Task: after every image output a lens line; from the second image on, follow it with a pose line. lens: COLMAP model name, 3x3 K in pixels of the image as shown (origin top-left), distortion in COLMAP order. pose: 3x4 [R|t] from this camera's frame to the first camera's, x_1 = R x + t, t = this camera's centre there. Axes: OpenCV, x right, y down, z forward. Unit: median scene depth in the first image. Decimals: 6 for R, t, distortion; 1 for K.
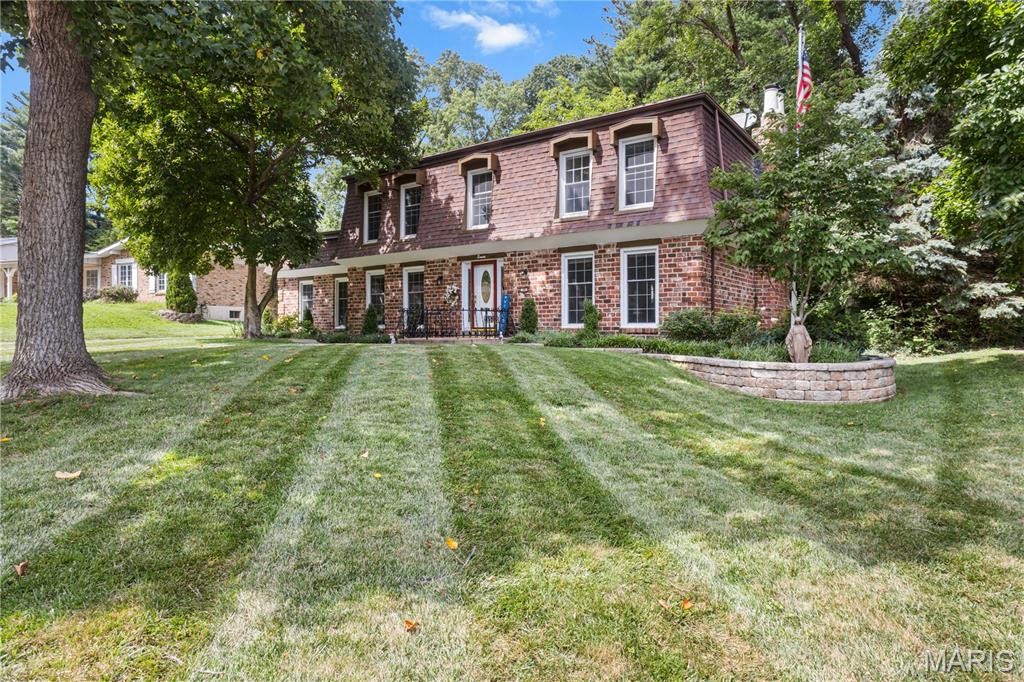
lens RADIAL K [[595.6, 0, 514.1], [0, 595.6, 332.4], [0, 0, 1]] dist [-0.057393, 0.000184]
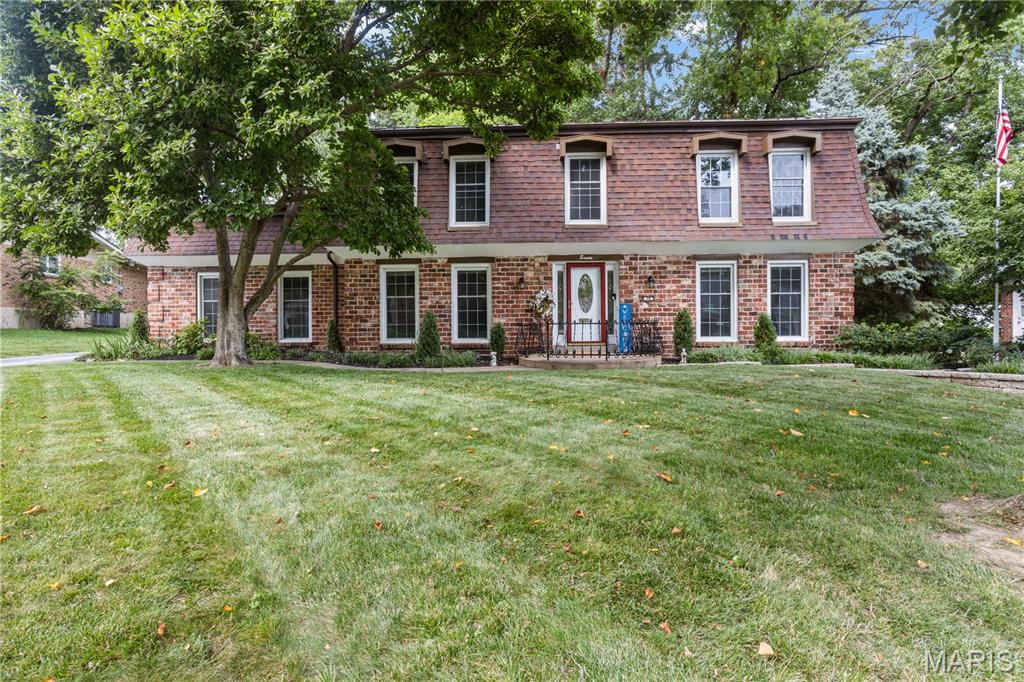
lens RADIAL K [[542.5, 0, 522.4], [0, 542.5, 344.1], [0, 0, 1]] dist [-0.022828, -0.001433]
pose [[0.837334, -0.004629, 0.546672, -0.591751], [0.007846, 0.999963, -0.003551, -0.002342], [-0.546635, 0.007263, 0.837339, 0.433157]]
